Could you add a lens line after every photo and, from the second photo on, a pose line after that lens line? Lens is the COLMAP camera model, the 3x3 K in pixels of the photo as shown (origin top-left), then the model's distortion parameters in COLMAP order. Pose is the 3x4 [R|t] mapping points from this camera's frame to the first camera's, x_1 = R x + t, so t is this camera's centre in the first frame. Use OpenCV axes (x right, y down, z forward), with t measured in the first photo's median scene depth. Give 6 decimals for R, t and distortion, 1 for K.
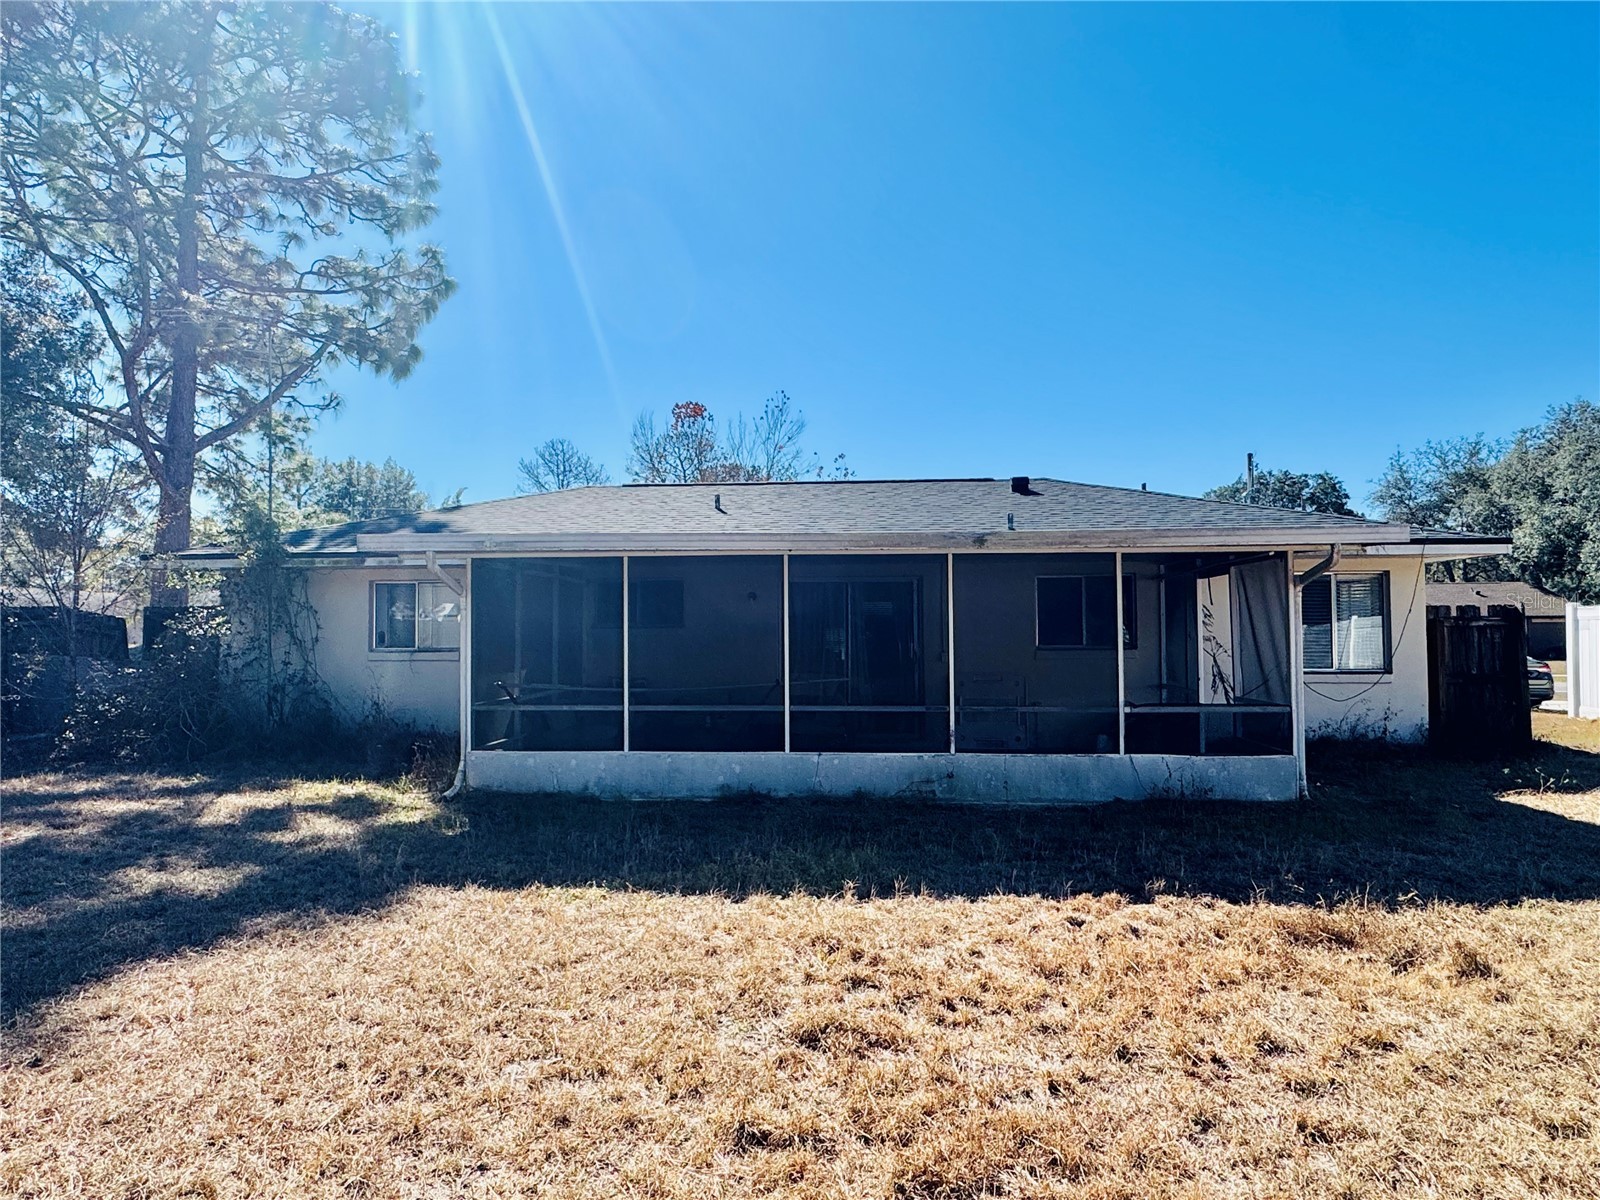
lens RADIAL K [[961.5, 0, 797.4], [0, 961.5, 603.5], [0, 0, 1]] dist [0.004851, 0.000810]
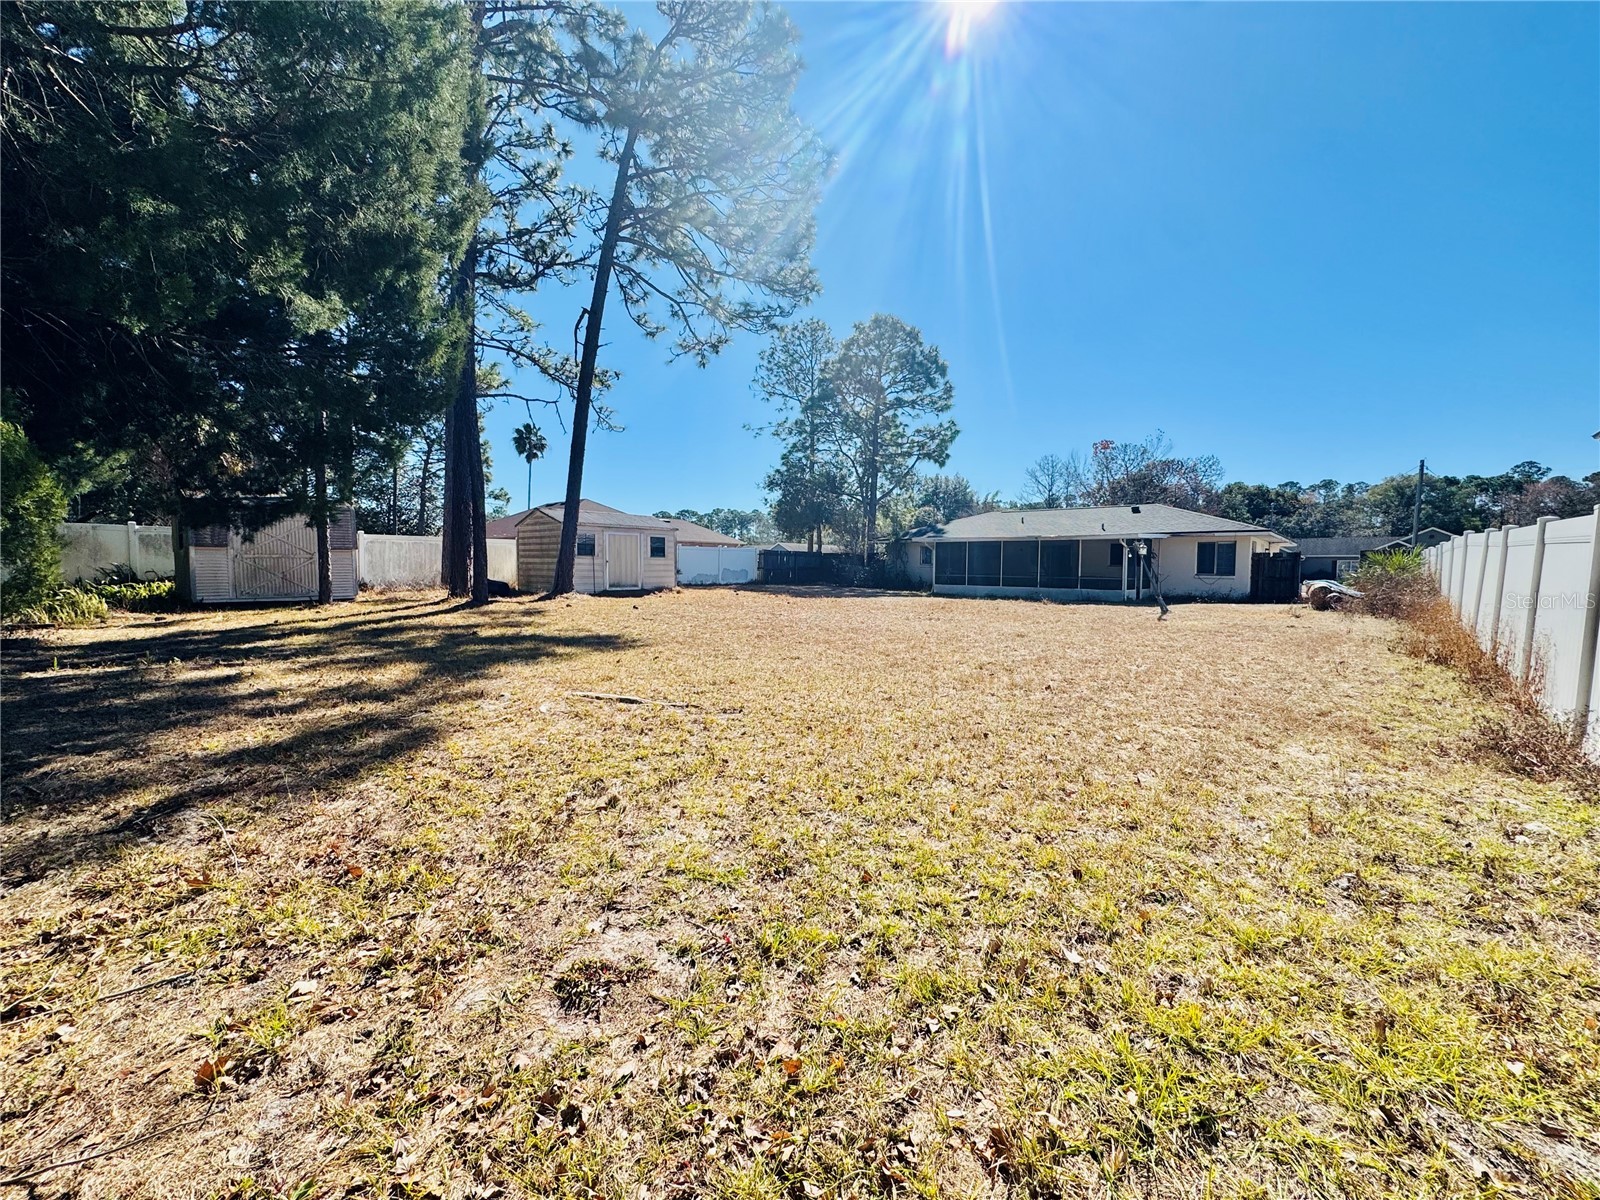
lens RADIAL K [[634.2, 0, 794.5], [0, 634.2, 599.4], [0, 0, 1]] dist [-0.002633, -0.000351]
pose [[0.786509, 0.047519, -0.615748, 0.374992], [0.000499, 0.996986, 0.077577, -0.002095], [0.617578, -0.061323, 0.784115, -0.671826]]
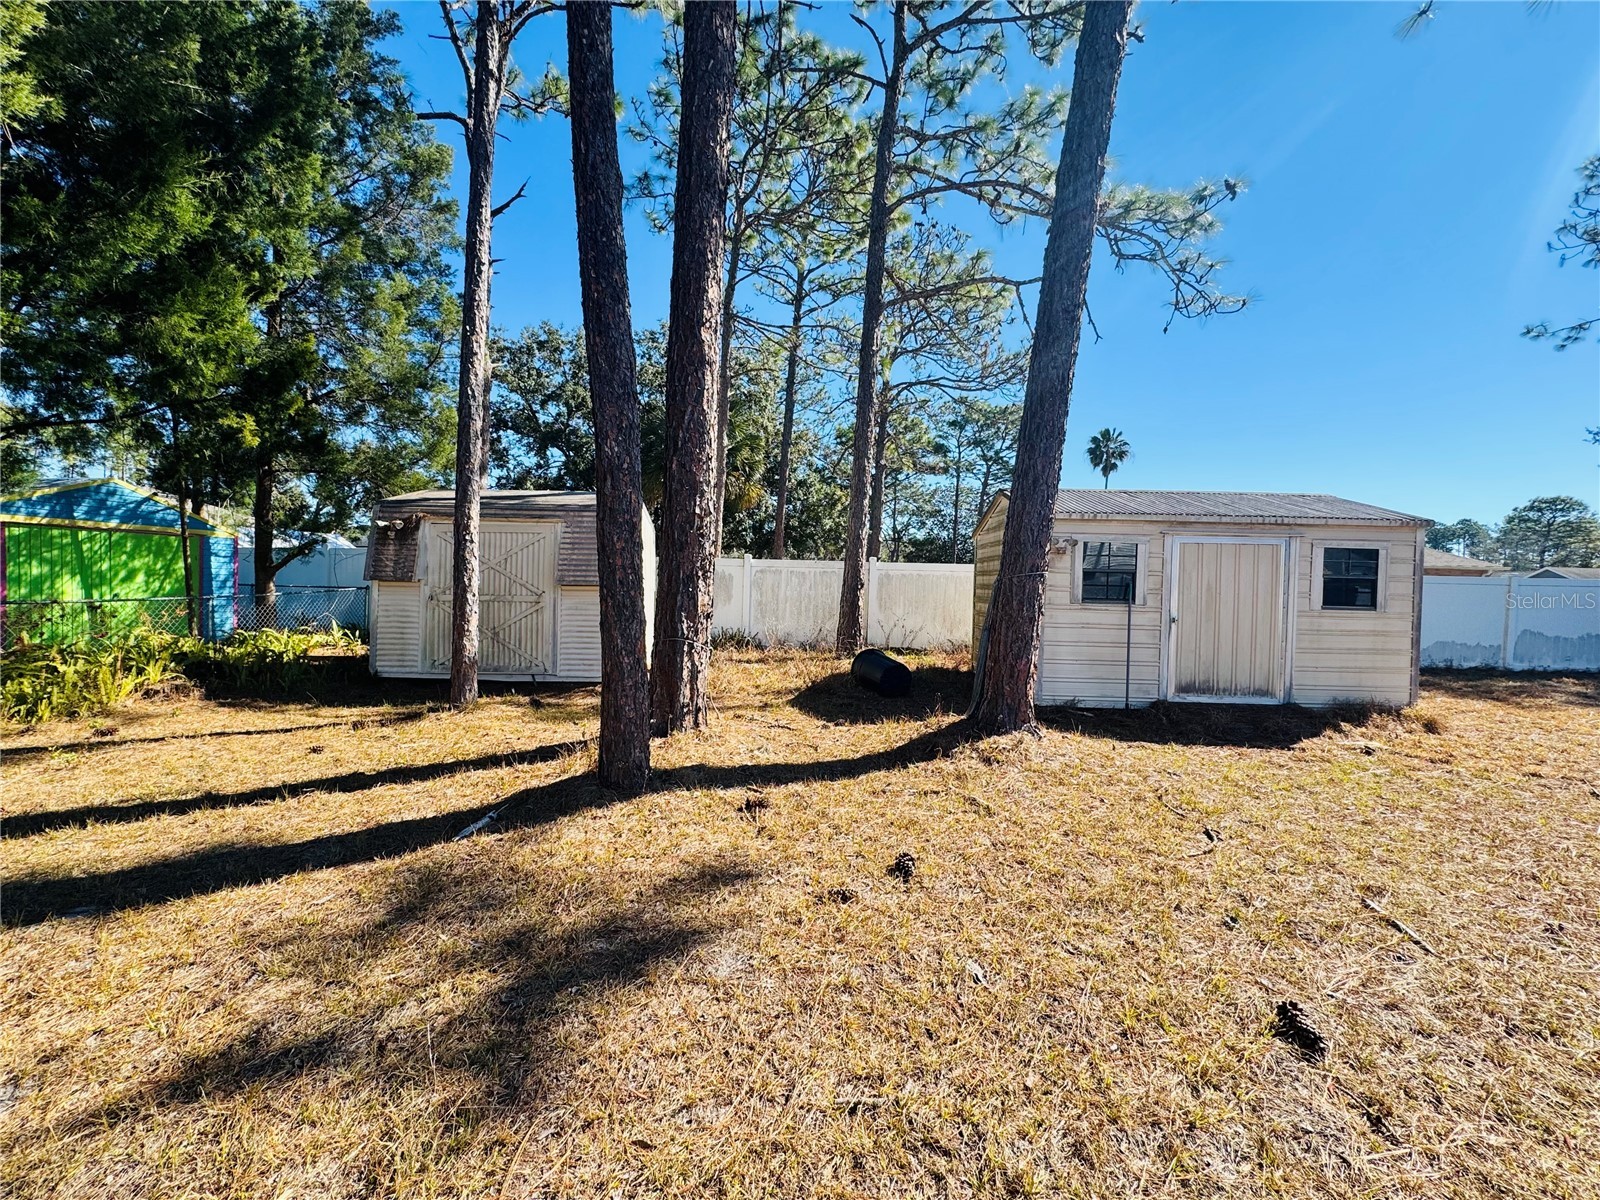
lens RADIAL K [[634.2, 0, 798.0], [0, 634.2, 600.4], [0, 0, 1]] dist [-0.002633, -0.000351]
pose [[0.040055, 0.032571, -0.998666, -0.062022], [0.000926, 0.999467, 0.032634, -0.006208], [0.999197, -0.002232, 0.040003, -0.342002]]
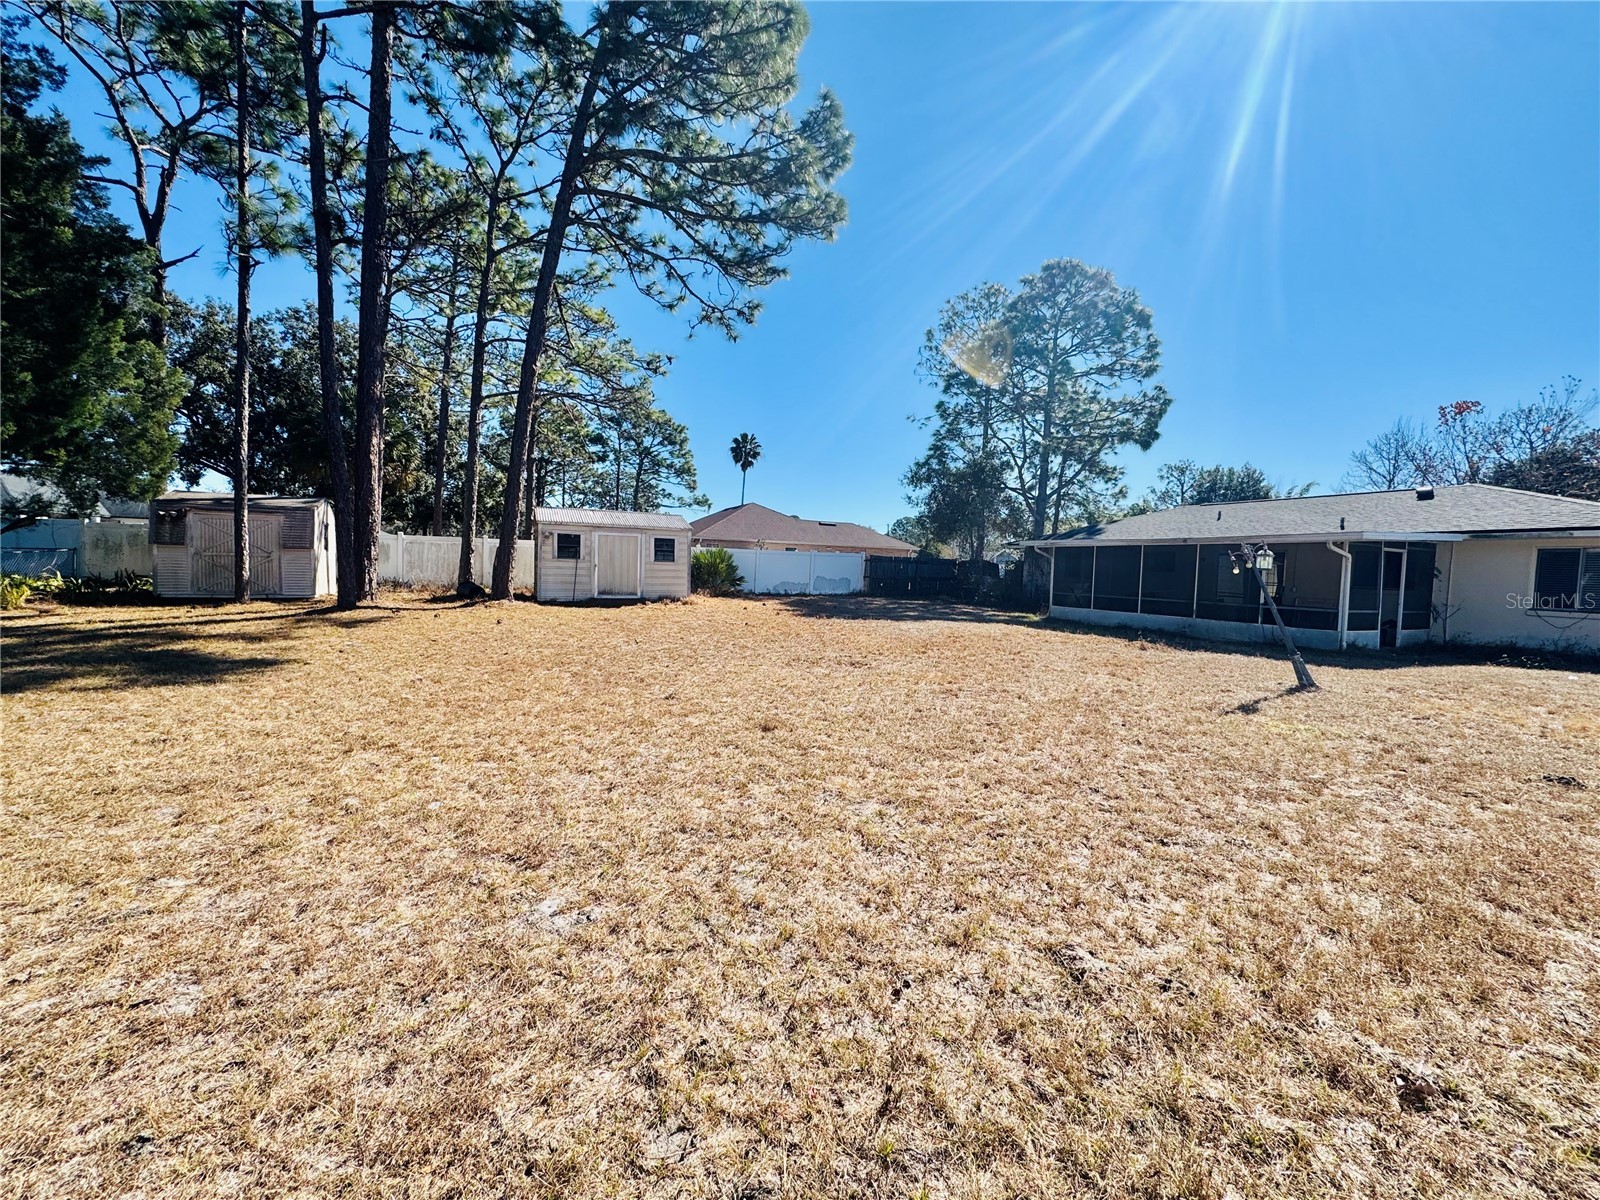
lens RADIAL K [[634.2, 0, 801.0], [0, 634.2, 603.3], [0, 0, 1]] dist [-0.002633, -0.000351]
pose [[0.481112, 0.072011, -0.873697, 0.435191], [-0.011700, 0.997059, 0.075736, -0.002027], [0.876581, -0.026215, 0.480539, -0.300999]]
